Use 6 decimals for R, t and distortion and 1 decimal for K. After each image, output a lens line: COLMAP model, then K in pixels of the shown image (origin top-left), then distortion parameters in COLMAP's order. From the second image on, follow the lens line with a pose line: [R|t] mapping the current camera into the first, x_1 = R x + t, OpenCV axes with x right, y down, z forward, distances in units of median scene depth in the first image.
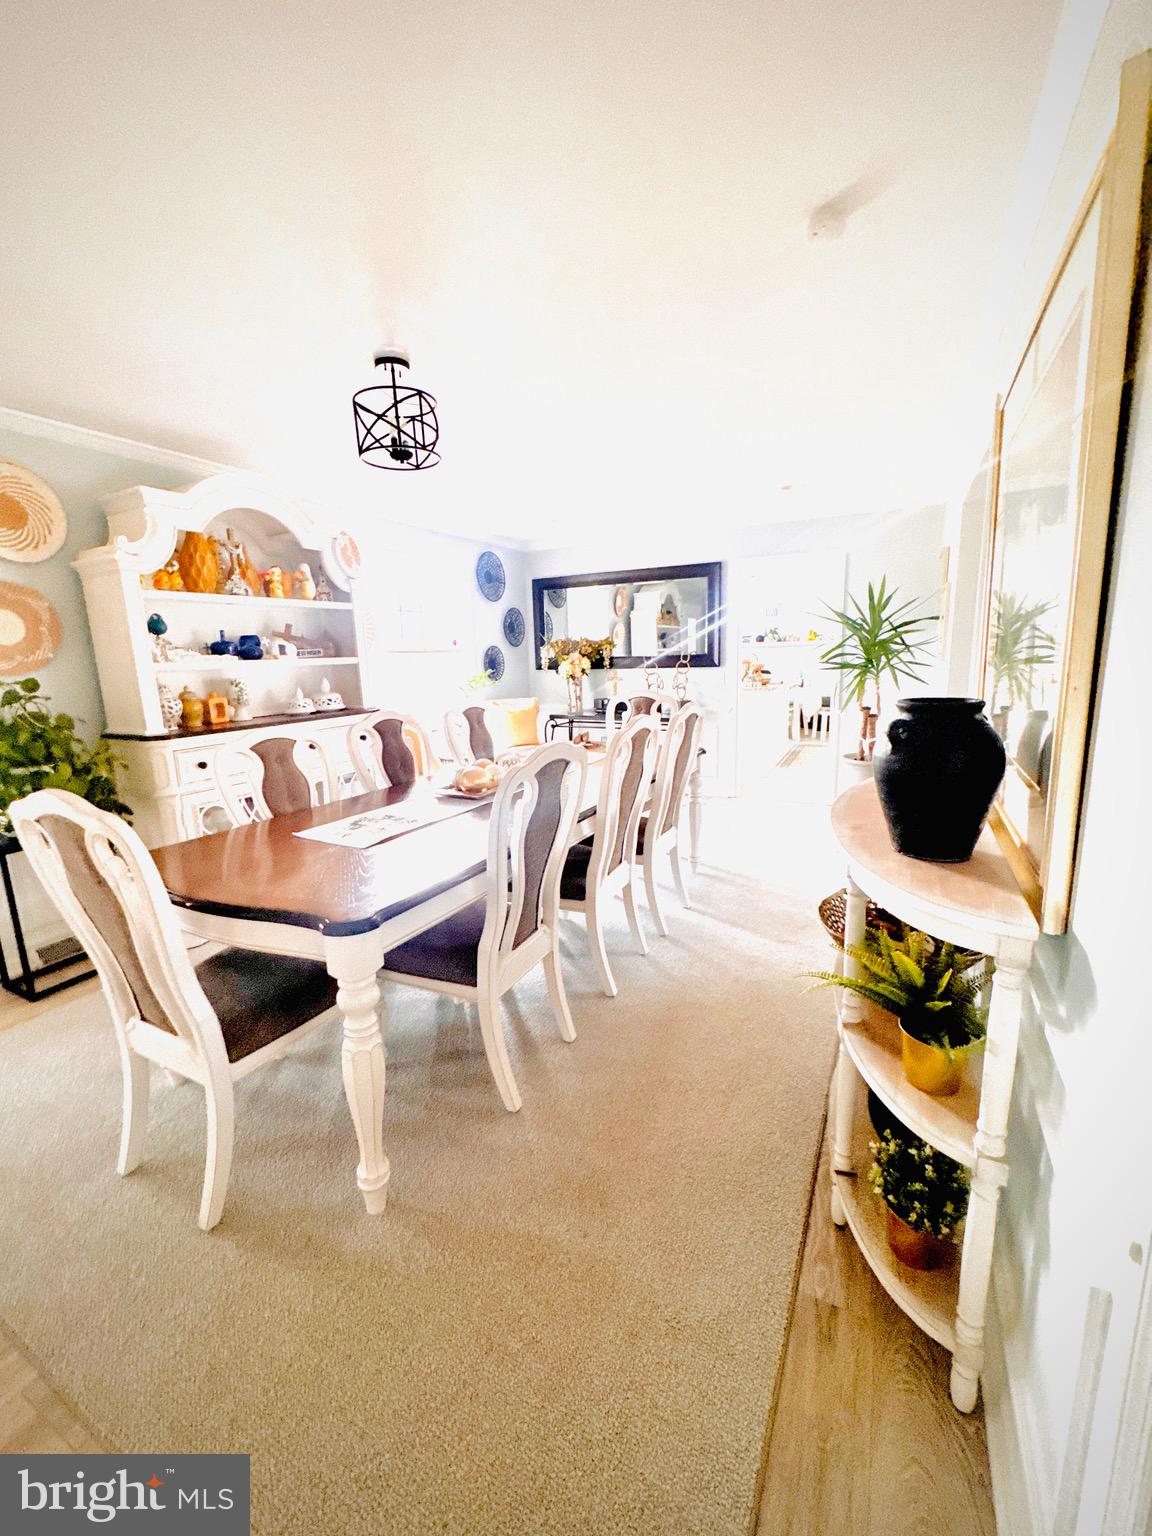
lens RADIAL K [[613.8, 0, 577.3], [0, 613.8, 770.2], [0, 0, 1]] dist [-0.002133, -0.000157]
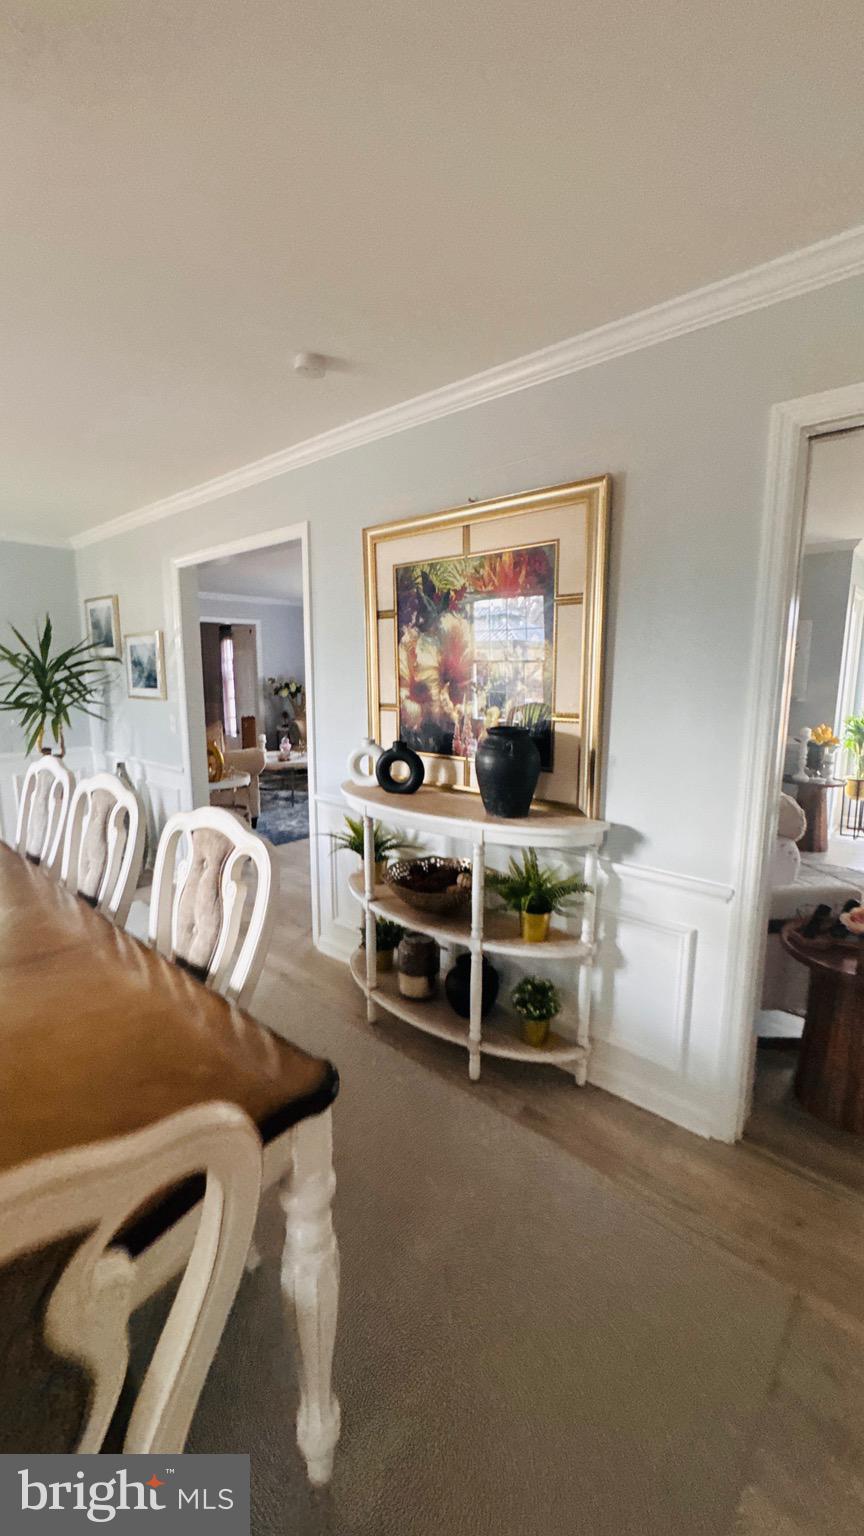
lens RADIAL K [[614.5, 0, 433.9], [0, 614.5, 769.2], [0, 0, 1]] dist [-0.002792, -0.000105]
pose [[0.244152, -0.118277, 0.962497, -0.432952], [0.171234, 0.982196, 0.077261, -0.062671], [-0.954499, 0.145948, 0.260059, 0.279064]]
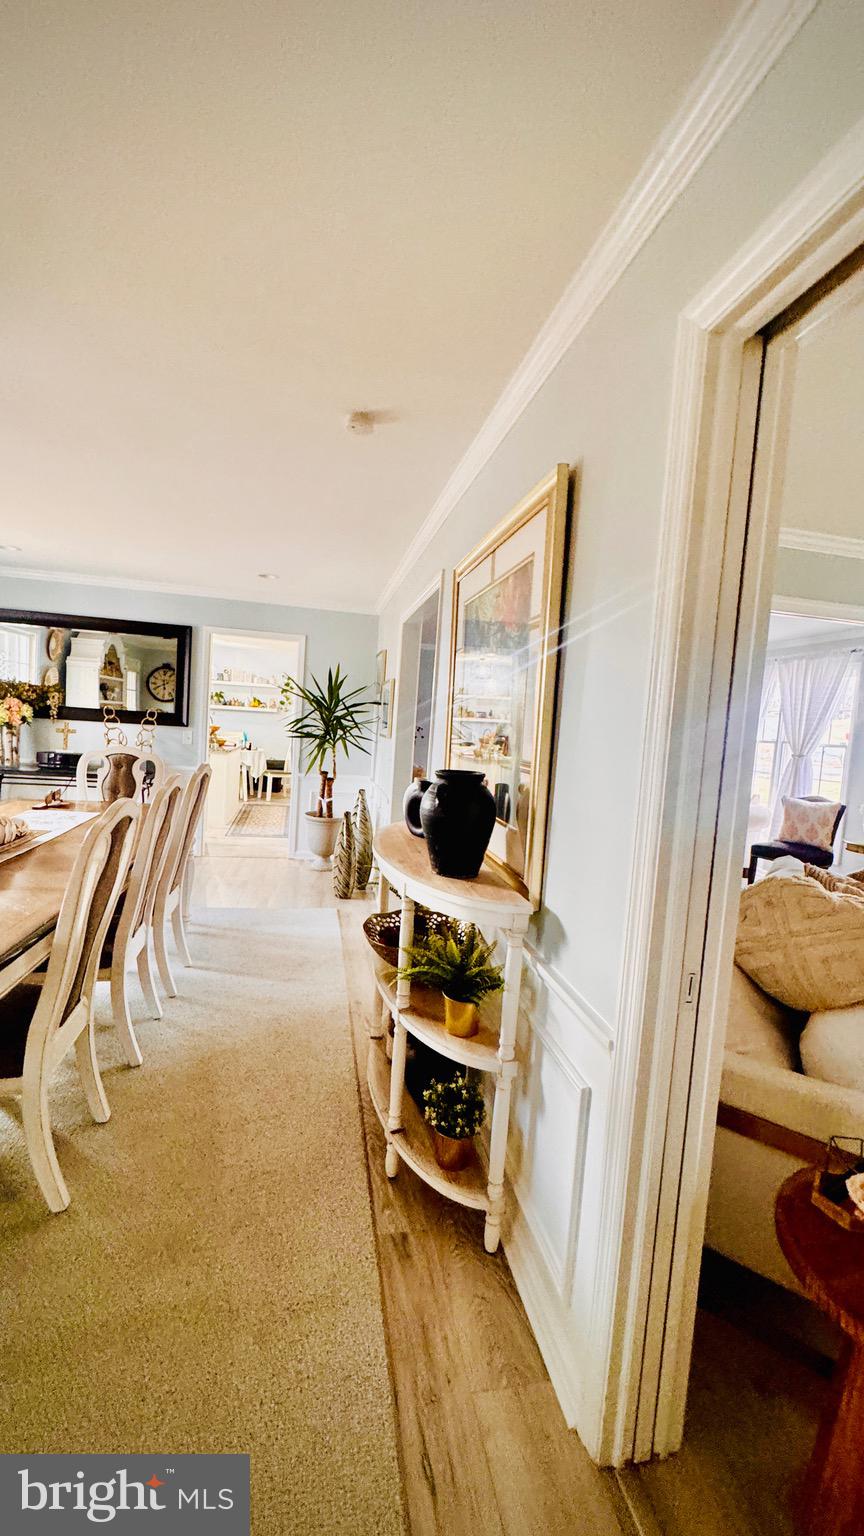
lens RADIAL K [[614.5, 0, 433.9], [0, 614.5, 769.2], [0, 0, 1]] dist [-0.002792, -0.000105]
pose [[0.775863, 0.035190, 0.629919, -0.152837], [0.028023, 0.995536, -0.090132, 0.005805], [-0.630278, 0.087582, 0.771413, -0.051986]]
